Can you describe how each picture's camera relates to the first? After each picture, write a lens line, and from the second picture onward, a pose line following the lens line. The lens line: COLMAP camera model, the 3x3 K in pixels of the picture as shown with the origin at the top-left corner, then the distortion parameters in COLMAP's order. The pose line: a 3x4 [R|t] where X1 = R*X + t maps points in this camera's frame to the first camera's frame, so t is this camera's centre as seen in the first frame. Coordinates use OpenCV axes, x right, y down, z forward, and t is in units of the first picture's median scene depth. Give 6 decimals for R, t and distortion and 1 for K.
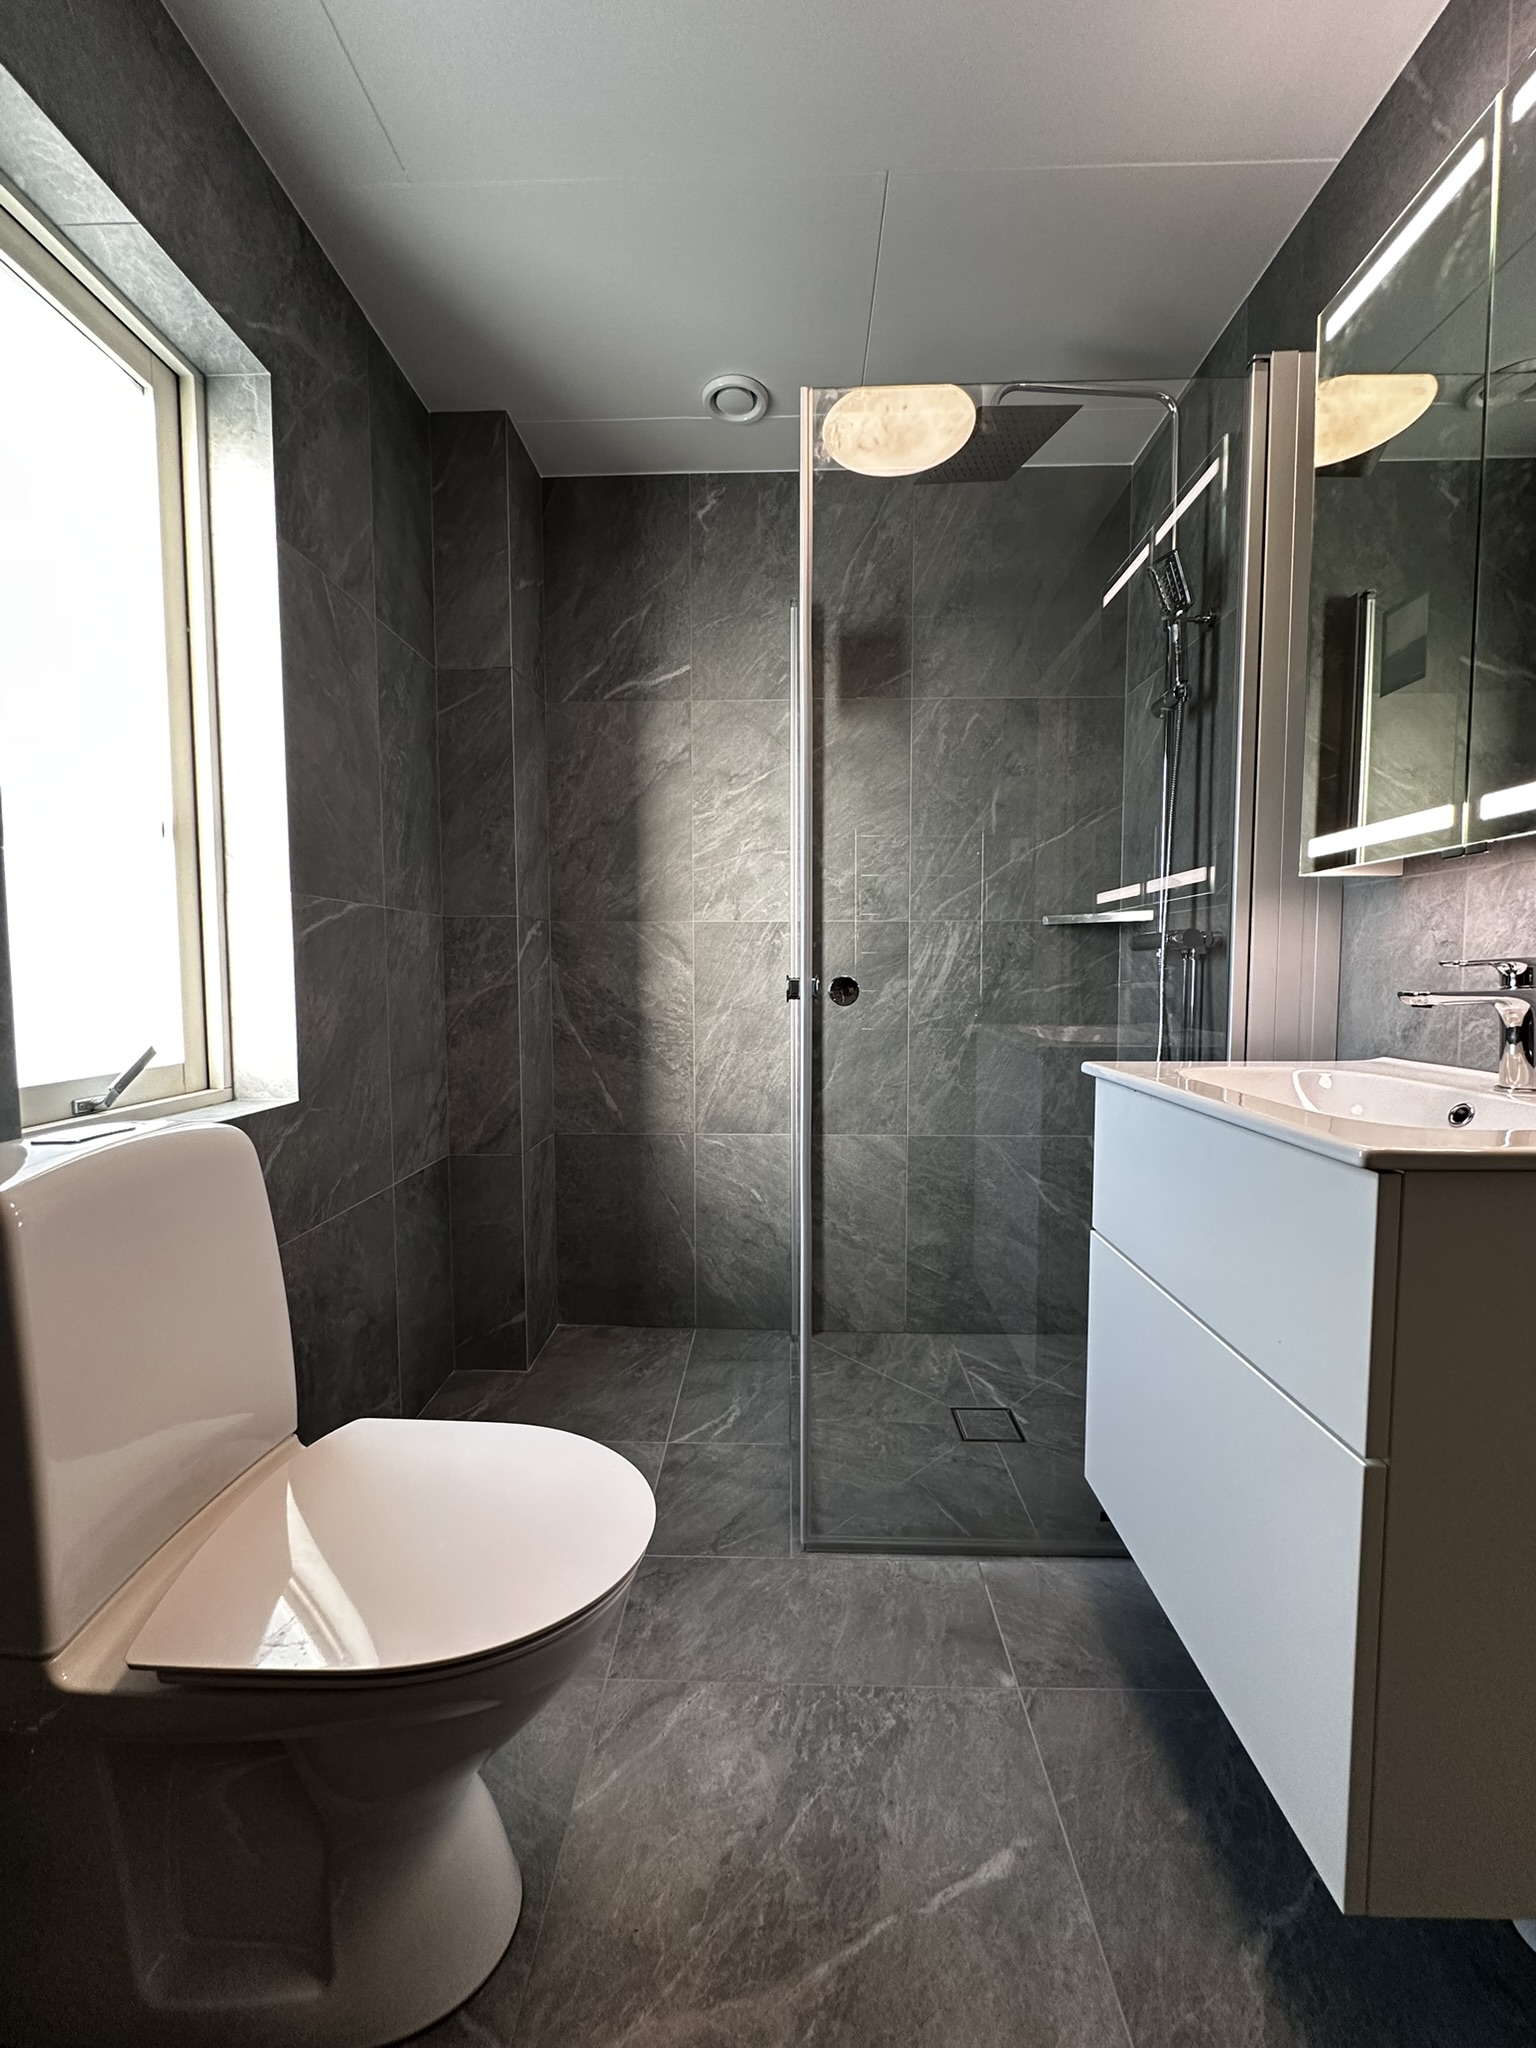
lens RADIAL K [[822.8, 0, 768.0], [0, 822.8, 1024.0], [0, 0, 1]] dist [0.000151, 0.000414]
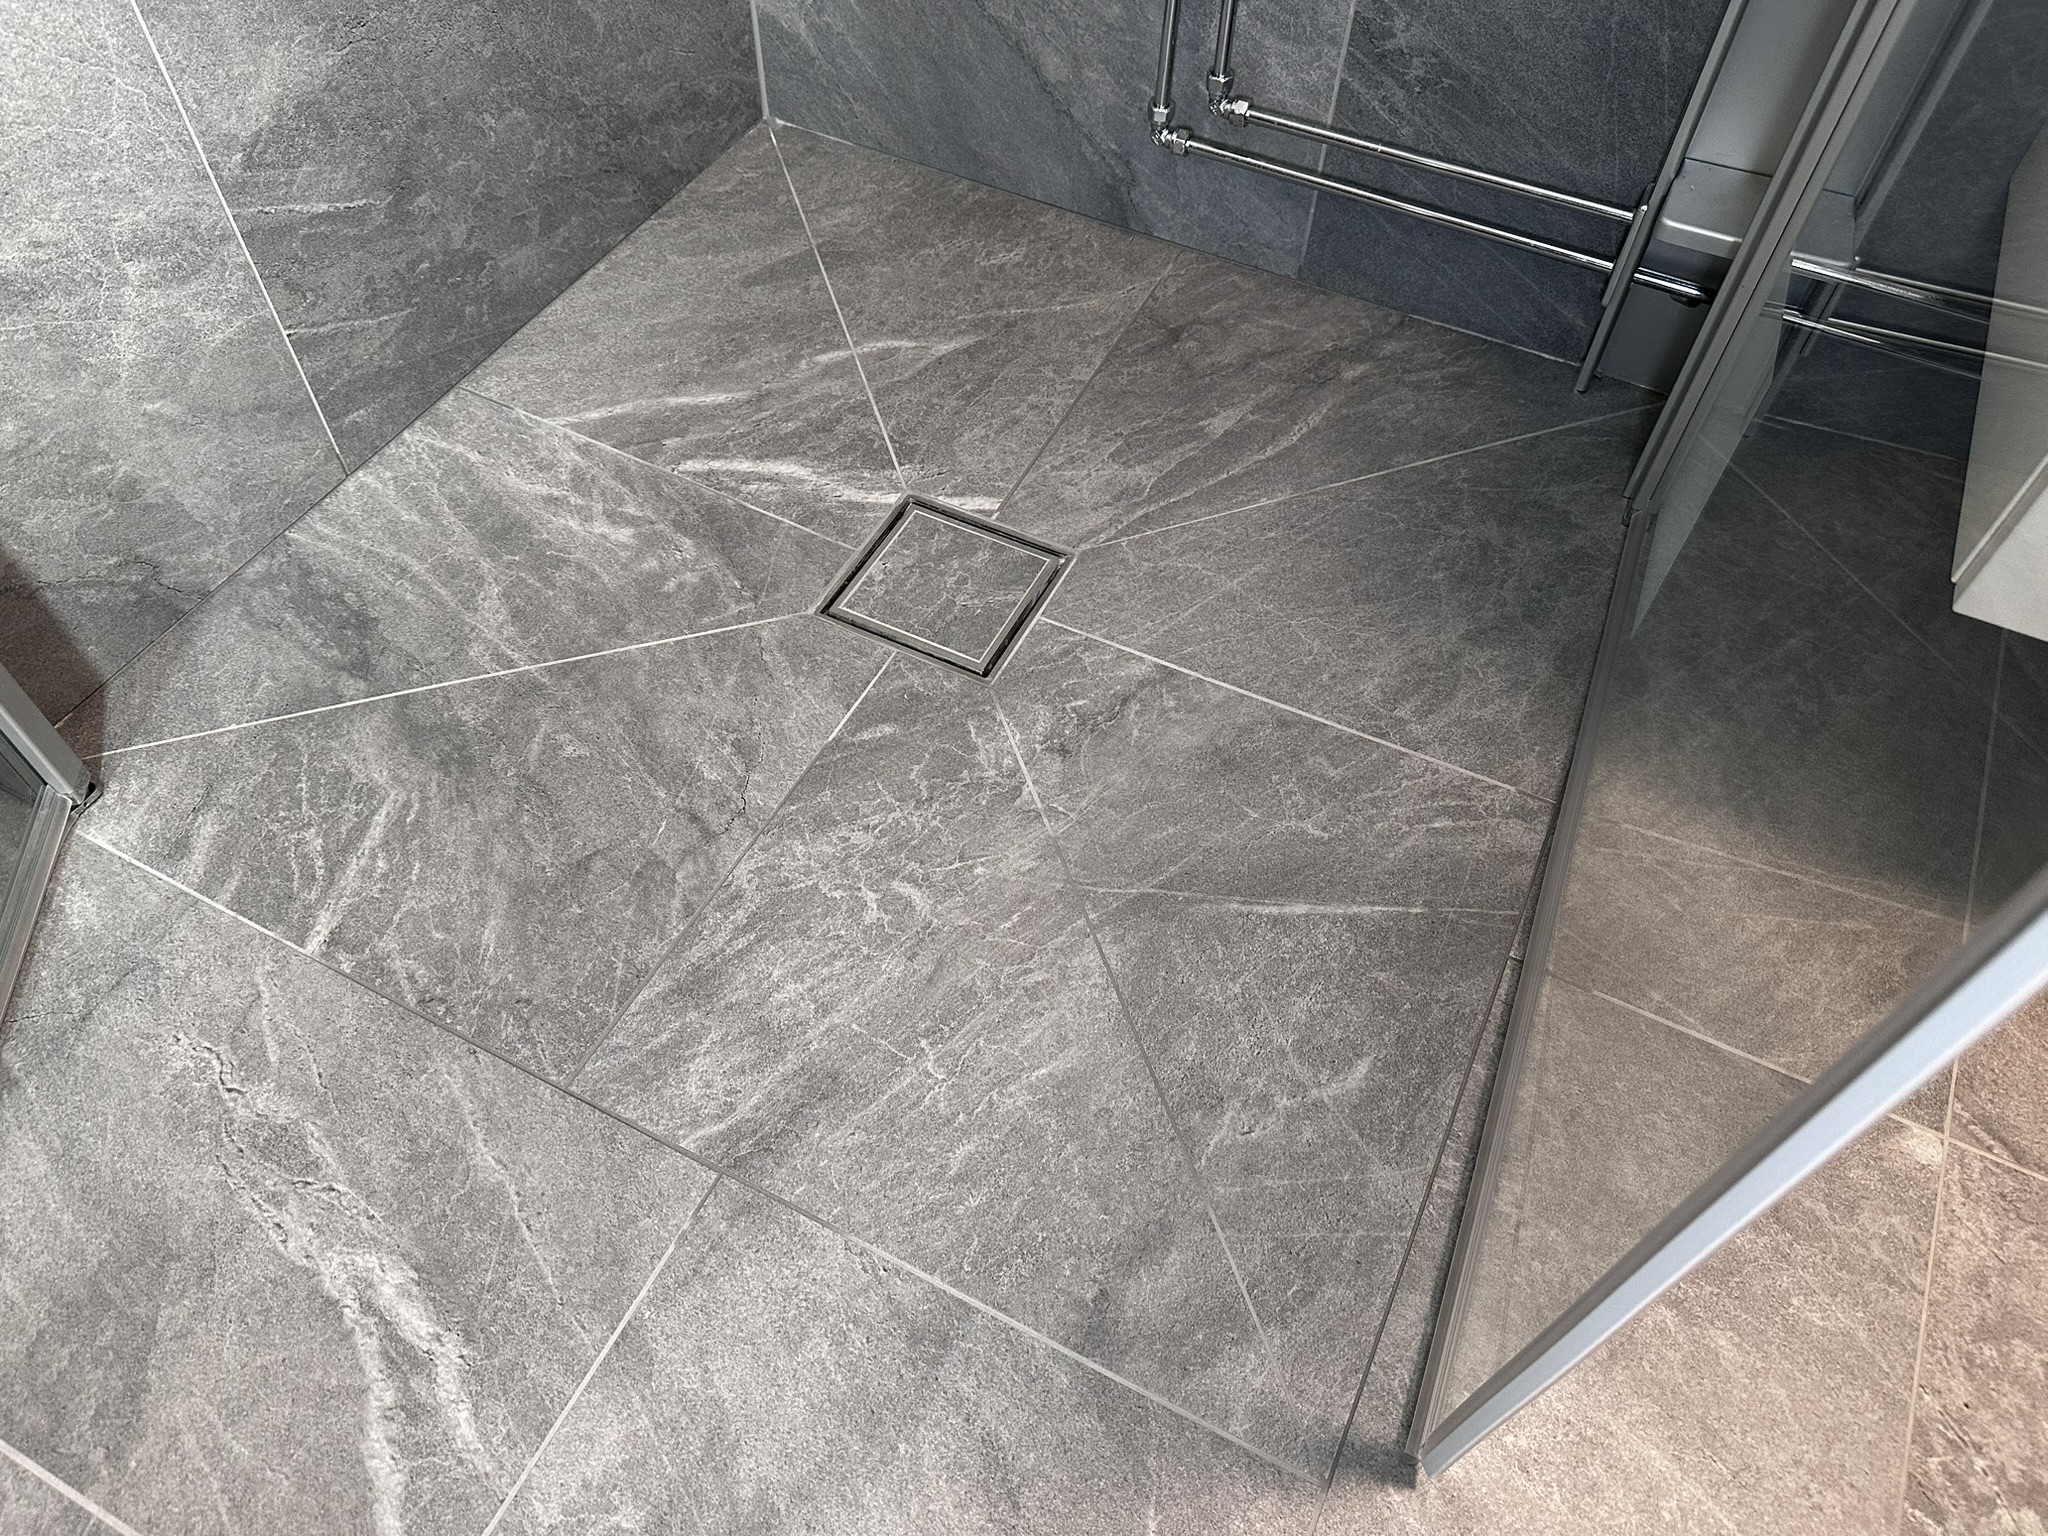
lens RADIAL K [[1465.3, 0, 1014.8], [0, 1465.3, 738.8], [0, 0, 1]] dist [0.113535, -0.154450]
pose [[0.423188, -0.712391, 0.559831, -0.076150], [0.038540, 0.631481, 0.774433, 0.067378], [-0.905222, -0.306155, 0.294690, 0.669762]]
